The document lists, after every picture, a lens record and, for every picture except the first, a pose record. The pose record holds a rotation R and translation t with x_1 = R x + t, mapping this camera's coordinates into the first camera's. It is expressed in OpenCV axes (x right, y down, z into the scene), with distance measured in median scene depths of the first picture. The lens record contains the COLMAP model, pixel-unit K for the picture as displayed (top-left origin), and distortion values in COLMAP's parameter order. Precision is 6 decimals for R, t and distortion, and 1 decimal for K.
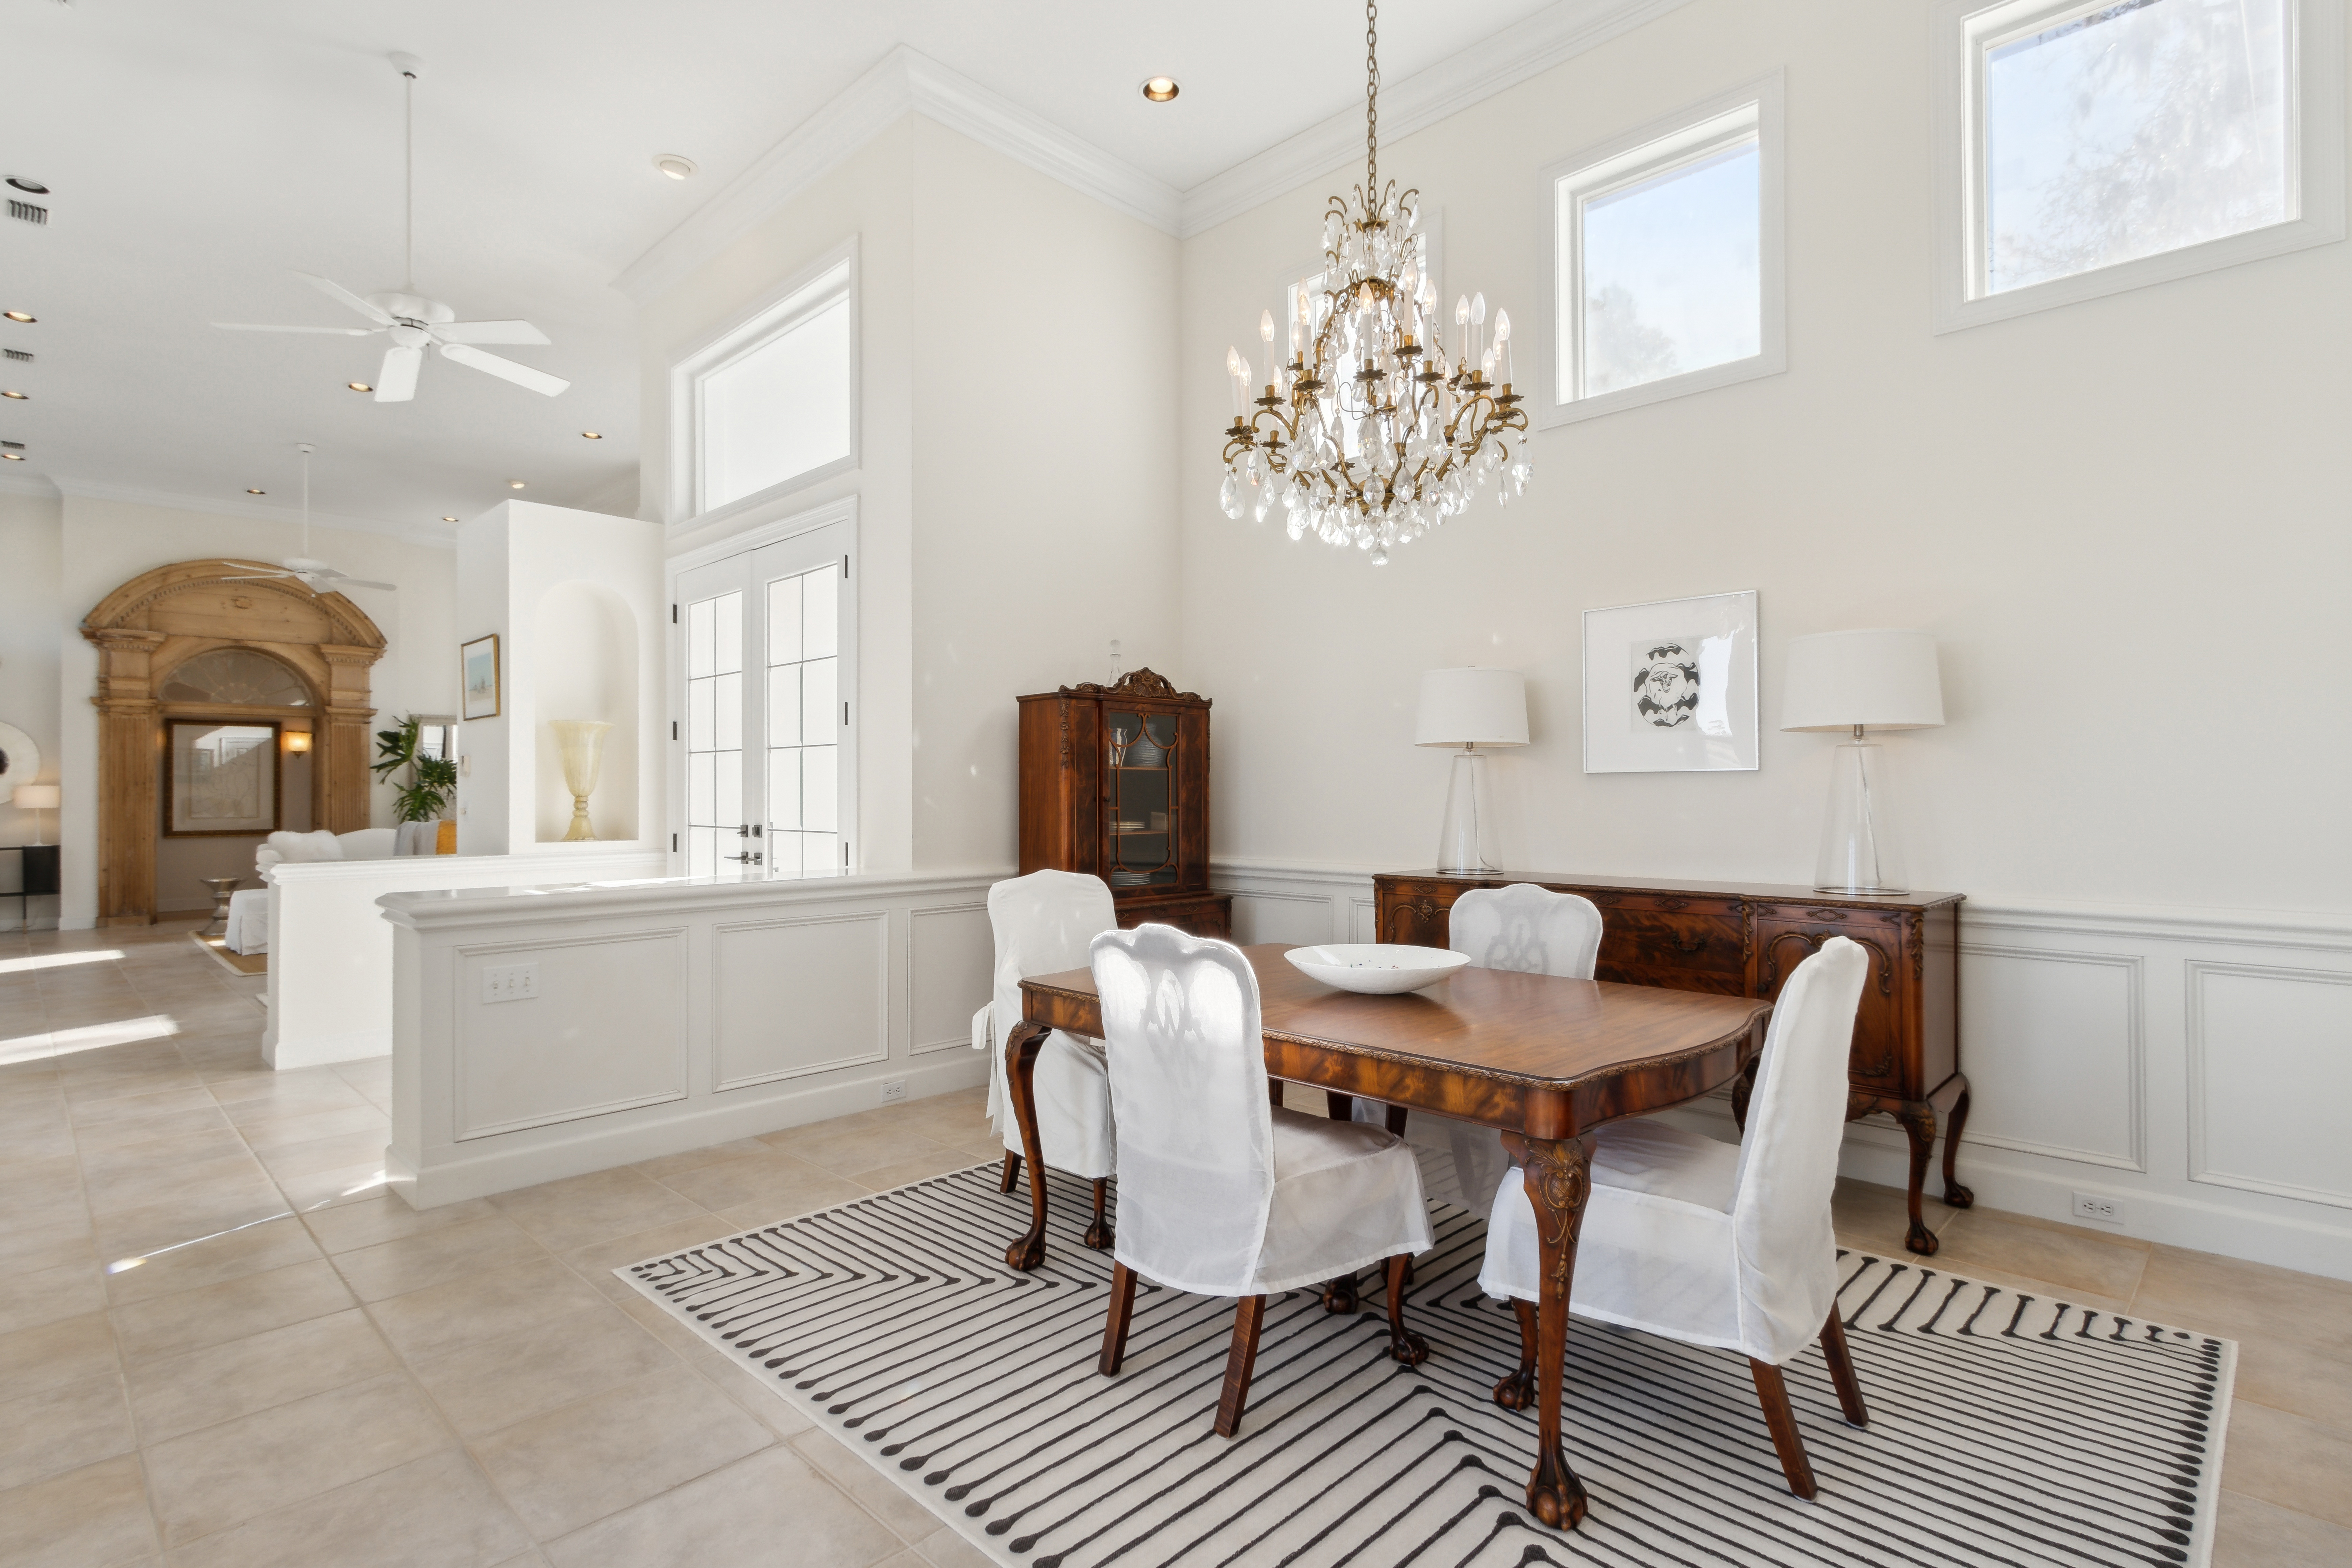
lens RADIAL K [[1150.8, 0, 1180.3], [0, 1150.8, 783.0], [0, 0, 1]] dist [-0.001953, 0.000256]
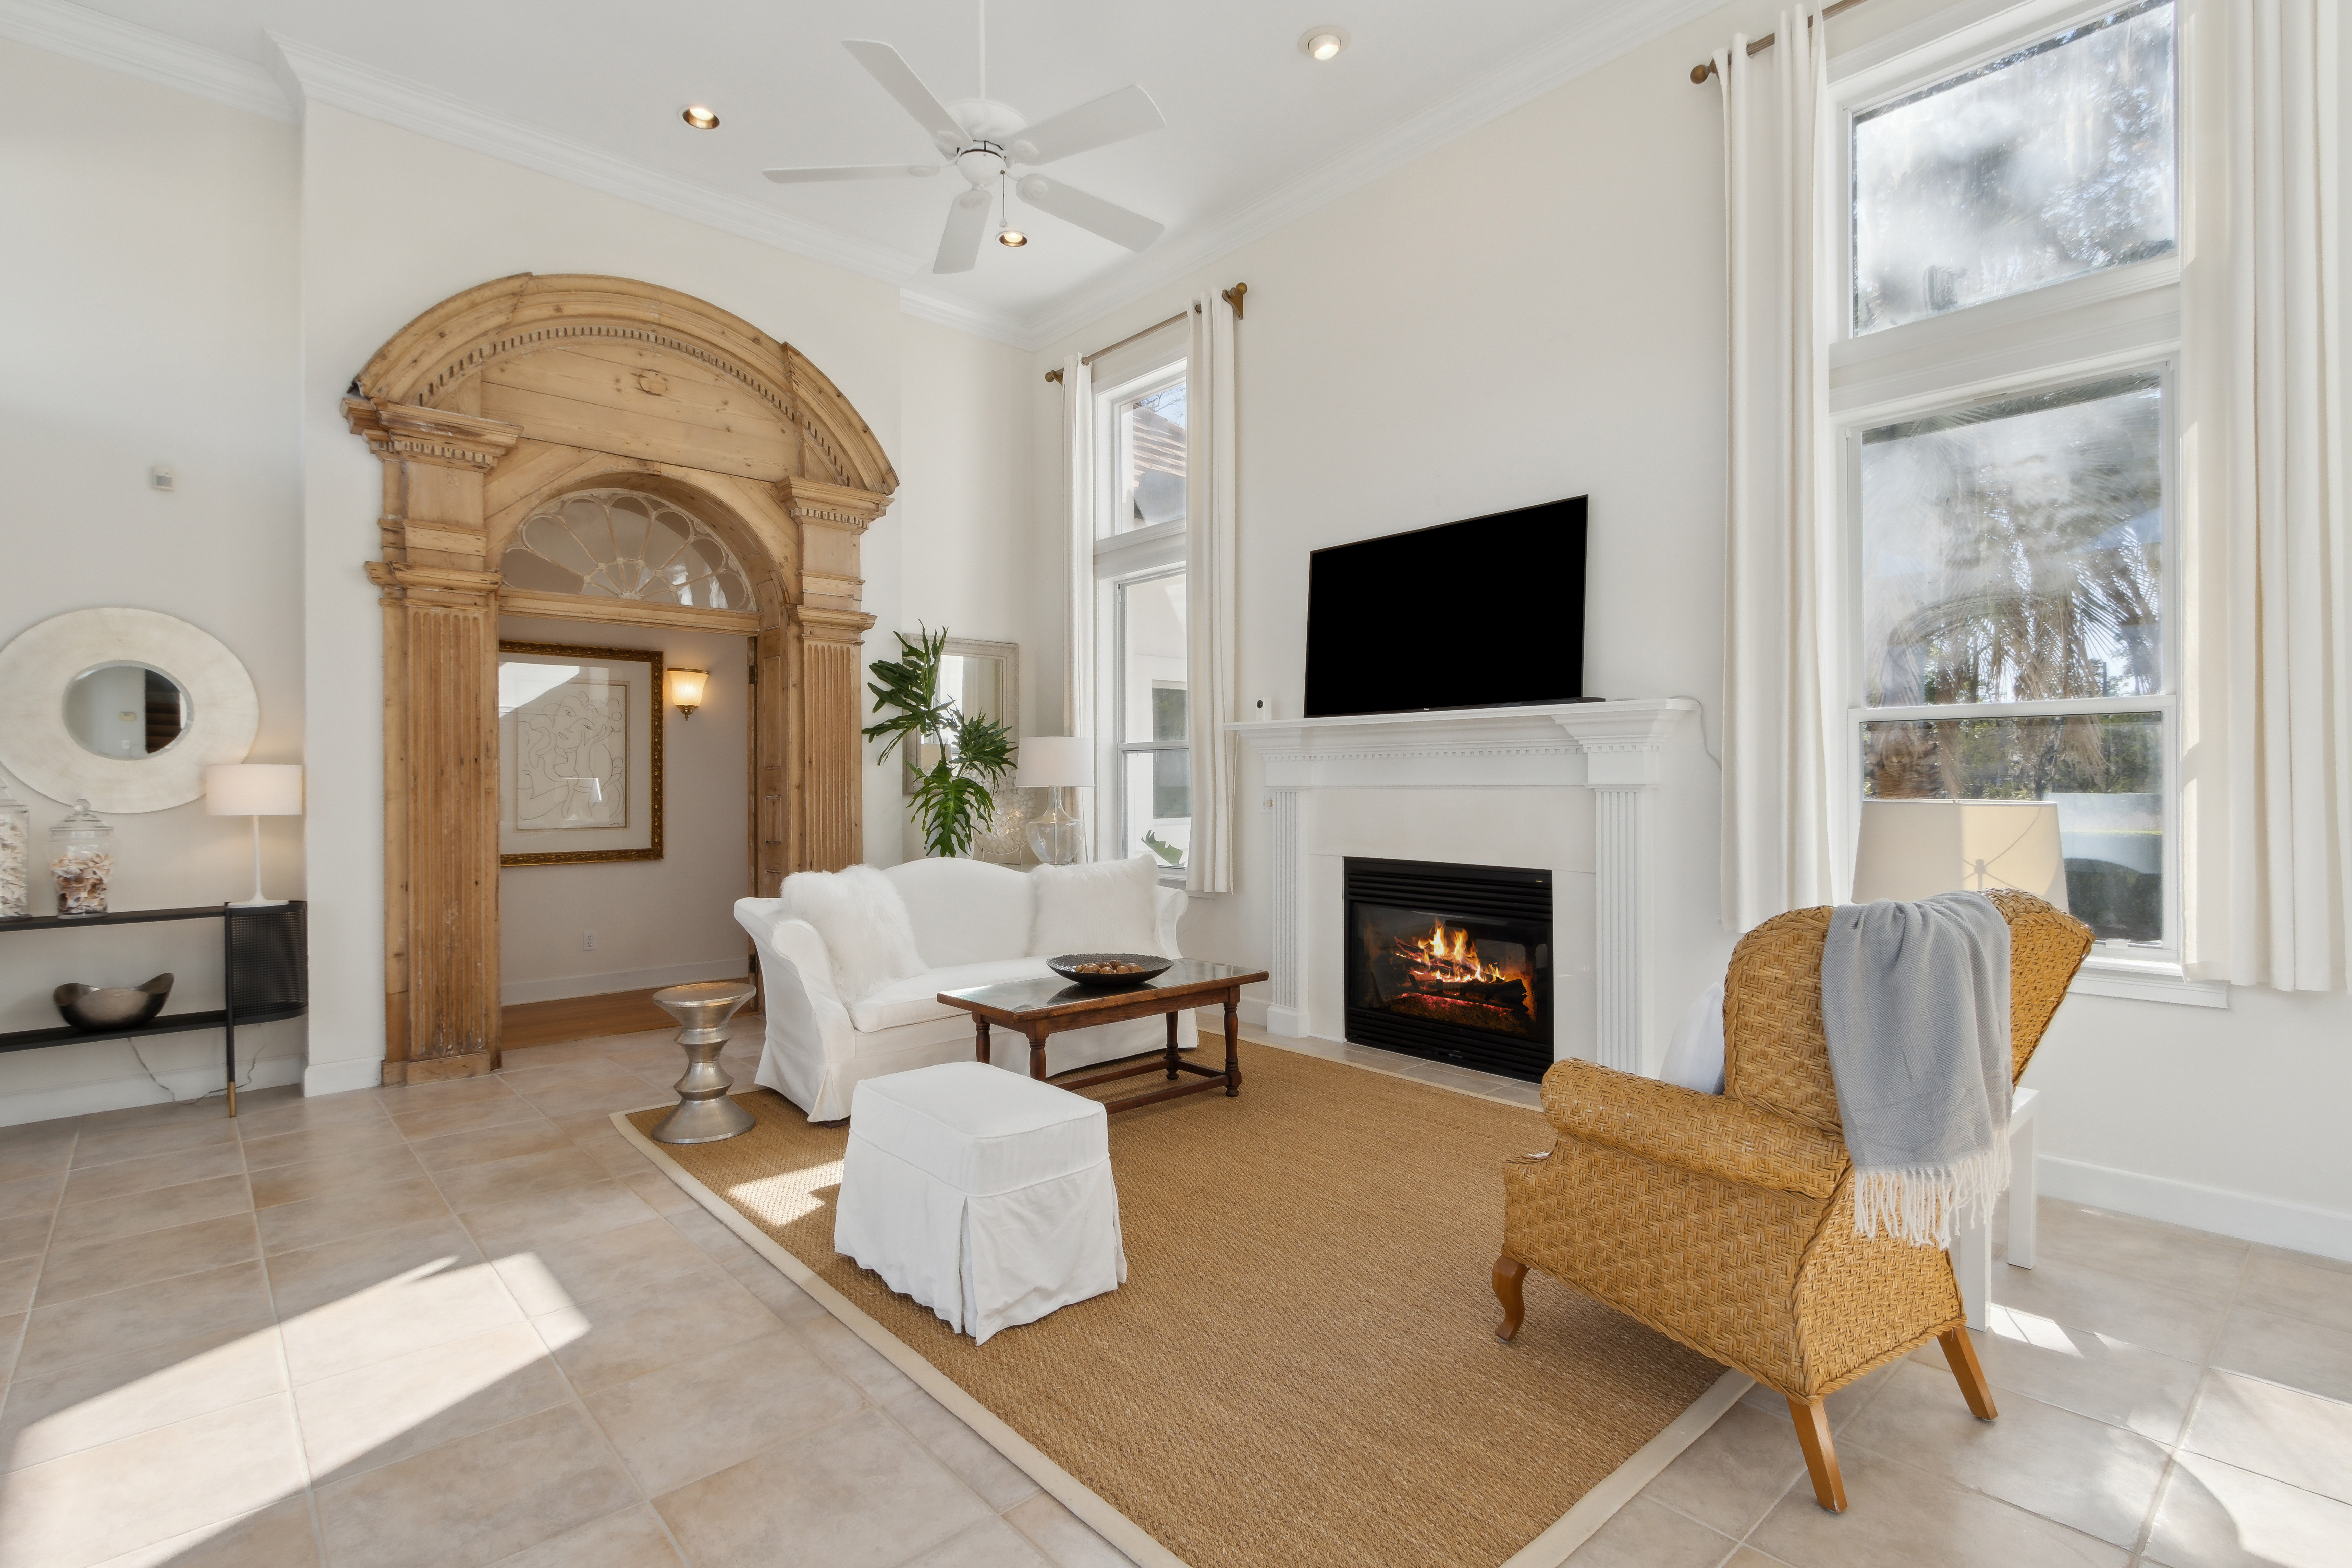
lens RADIAL K [[1095.4, 0, 1173.5], [0, 1095.4, 785.0], [0, 0, 1]] dist [0.002315, -0.003562]
pose [[0.998158, -0.000459, -0.060671, -0.603091], [0.001084, 0.999947, 0.010277, 0.005987], [0.060663, -0.010323, 0.998105, 0.587670]]
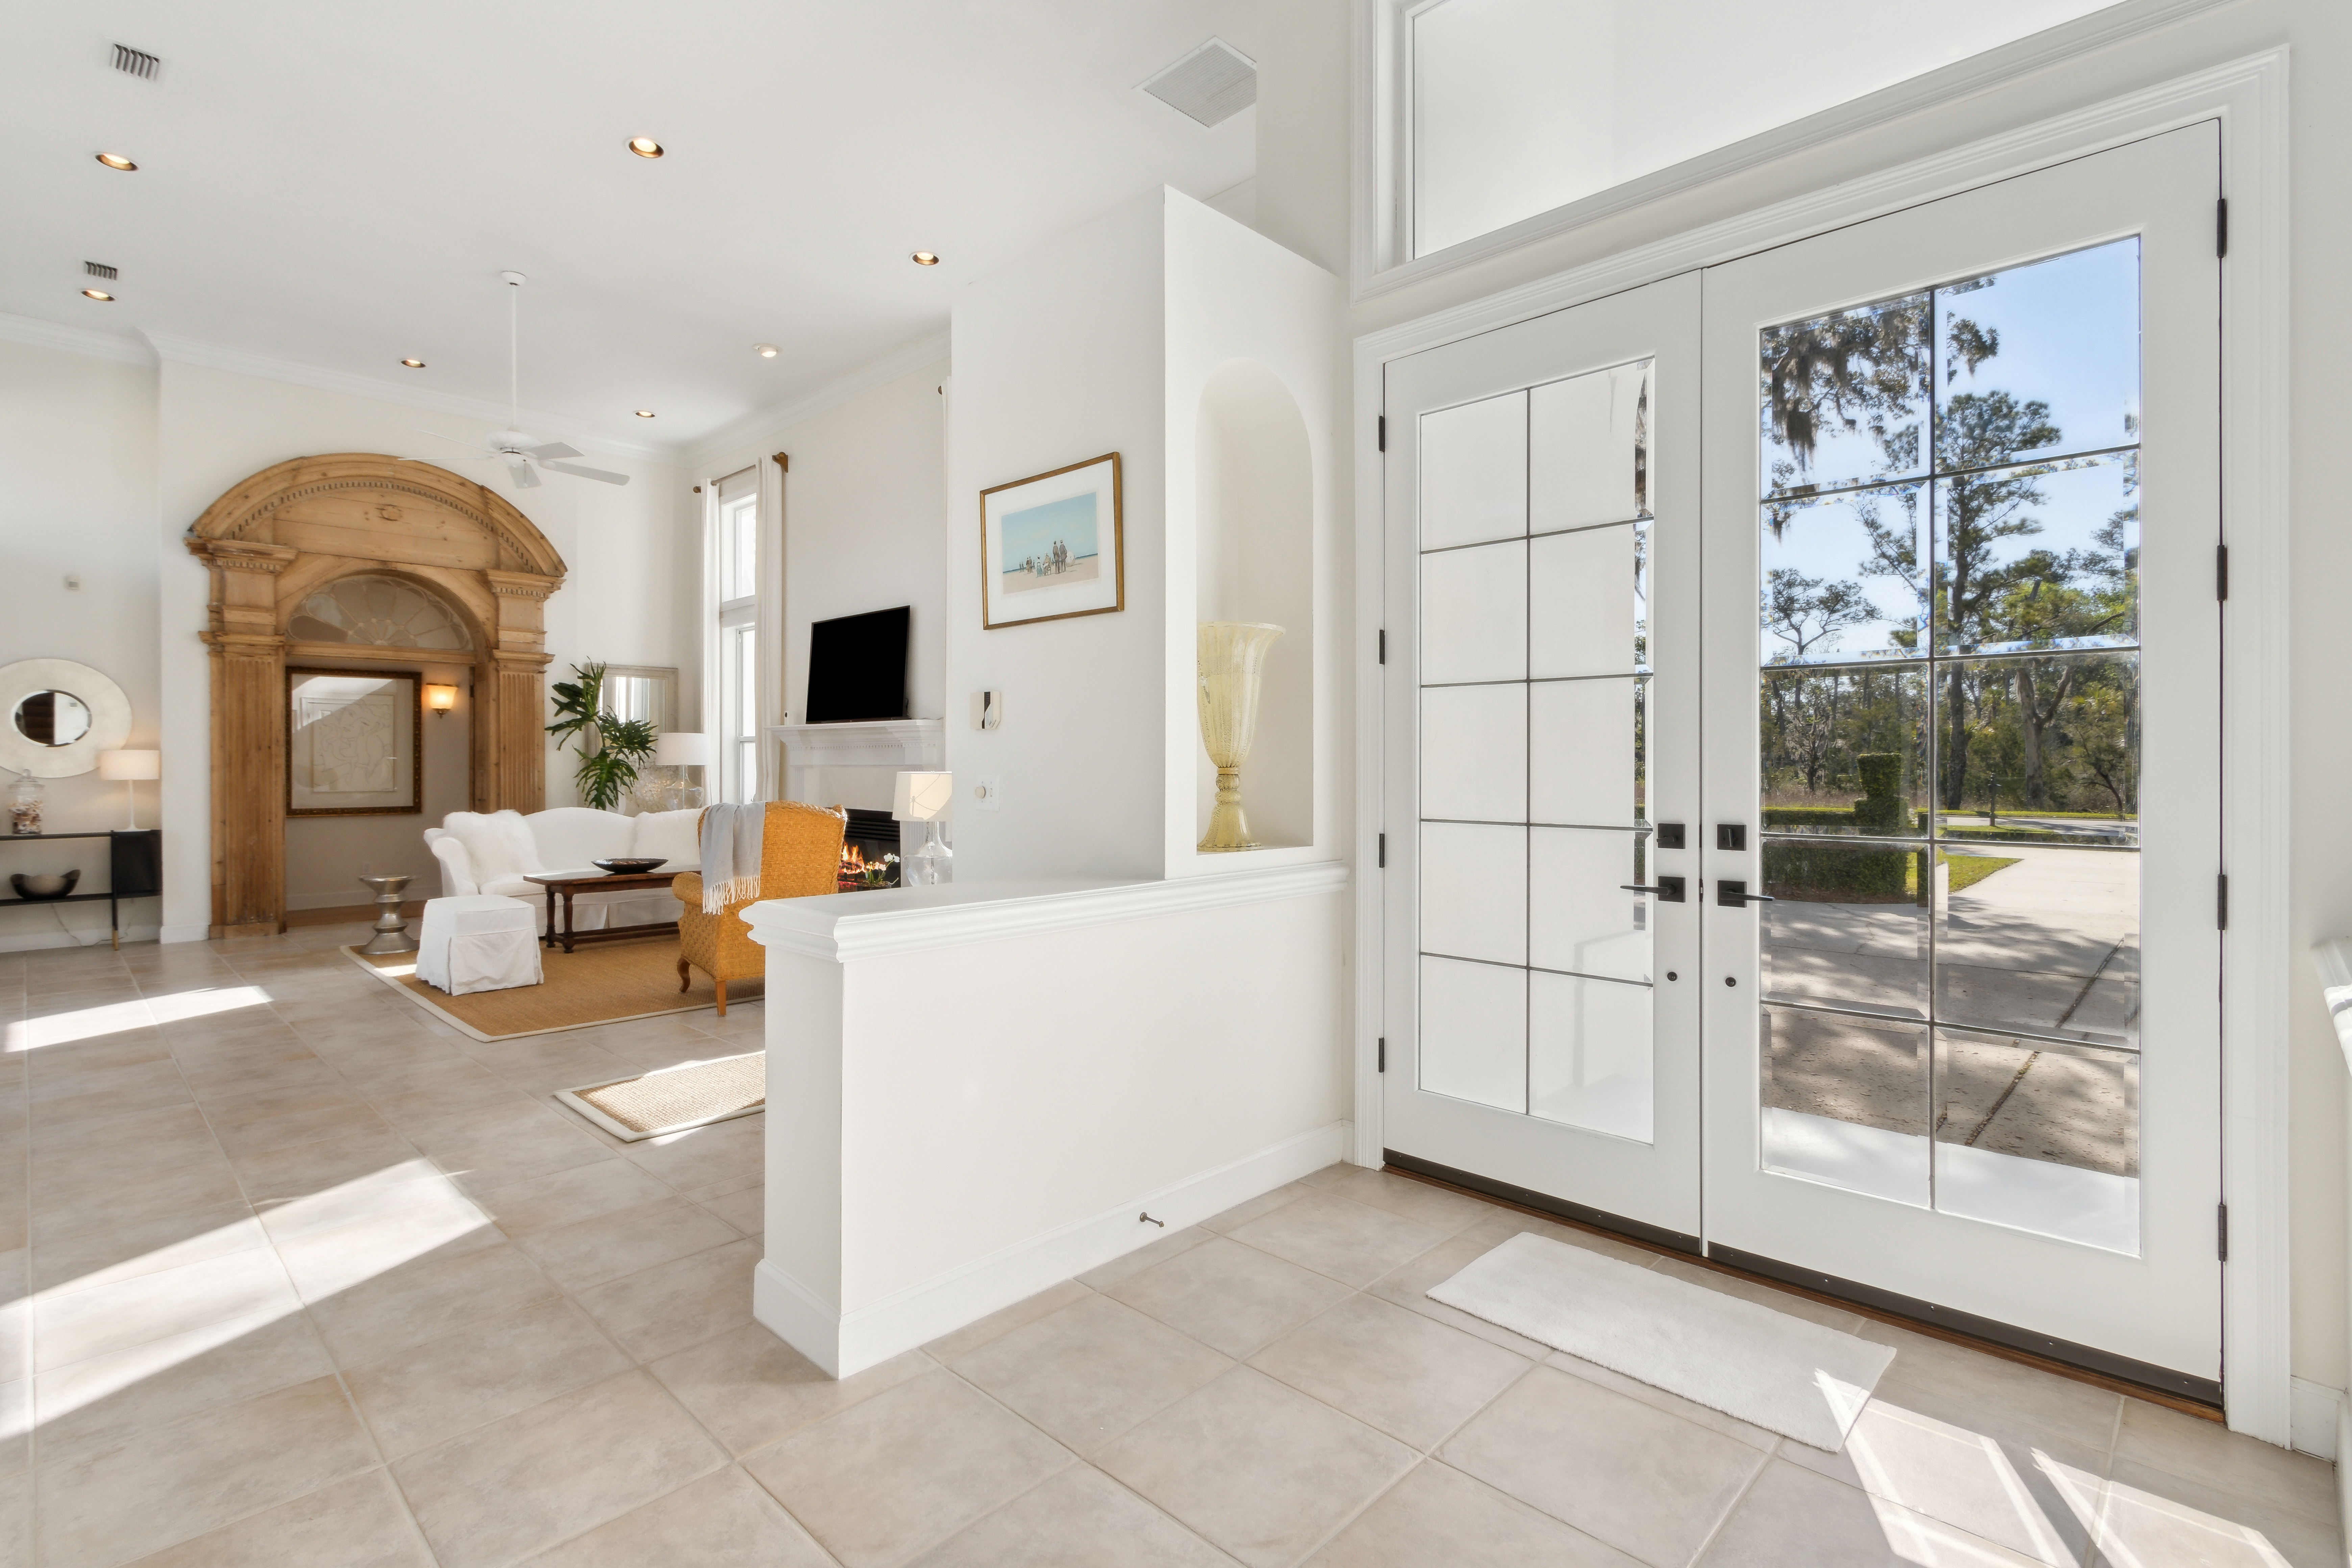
lens RADIAL K [[1095.4, 0, 1179.5], [0, 1095.4, 770.0], [0, 0, 1]] dist [0.002315, -0.003562]
pose [[0.999925, 0.002758, 0.011973, -0.312499], [-0.002916, 0.999909, 0.013186, 0.003994], [-0.011936, -0.013220, 0.999841, 0.272880]]
